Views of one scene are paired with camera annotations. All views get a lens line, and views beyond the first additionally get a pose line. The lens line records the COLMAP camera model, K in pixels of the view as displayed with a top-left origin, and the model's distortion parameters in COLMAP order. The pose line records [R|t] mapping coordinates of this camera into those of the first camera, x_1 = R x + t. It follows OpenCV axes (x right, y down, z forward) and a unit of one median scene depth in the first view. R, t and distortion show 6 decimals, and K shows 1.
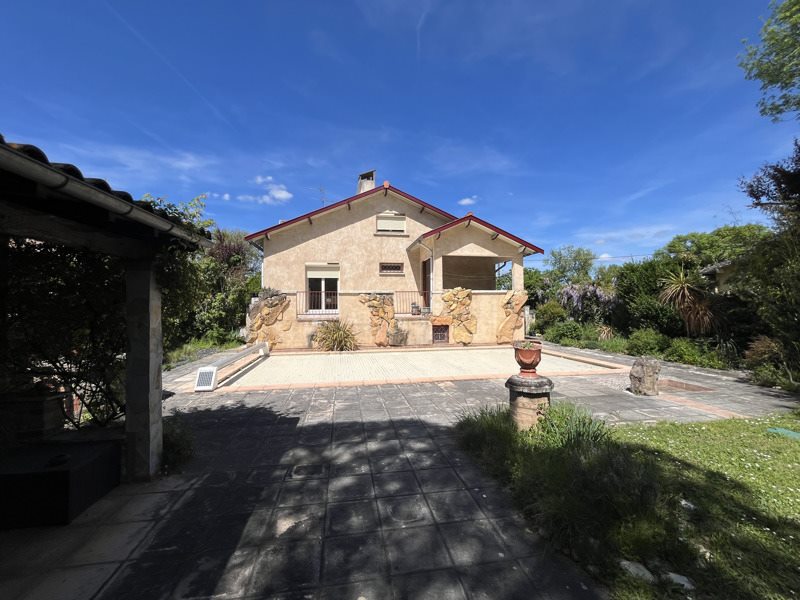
lens RADIAL K [[326.3, 0, 398.5], [0, 326.3, 304.0], [0, 0, 1]] dist [0.000026, 0.000367]
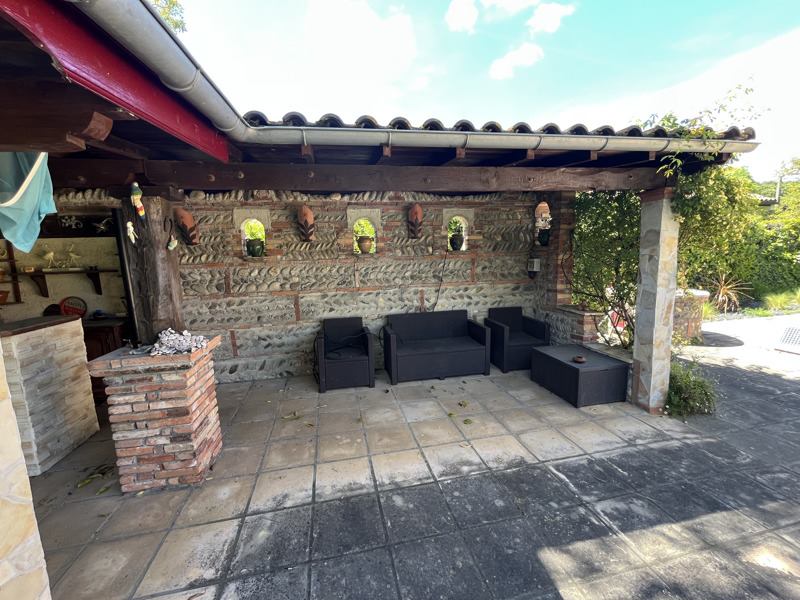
lens RADIAL K [[326.3, 0, 398.0], [0, 326.3, 300.7], [0, 0, 1]] dist [0.000026, 0.000367]
pose [[0.043562, 0.137322, -0.989568, 0.180573], [0.043083, 0.989329, 0.139185, 0.025298], [0.998121, -0.048696, 0.037181, 0.216007]]
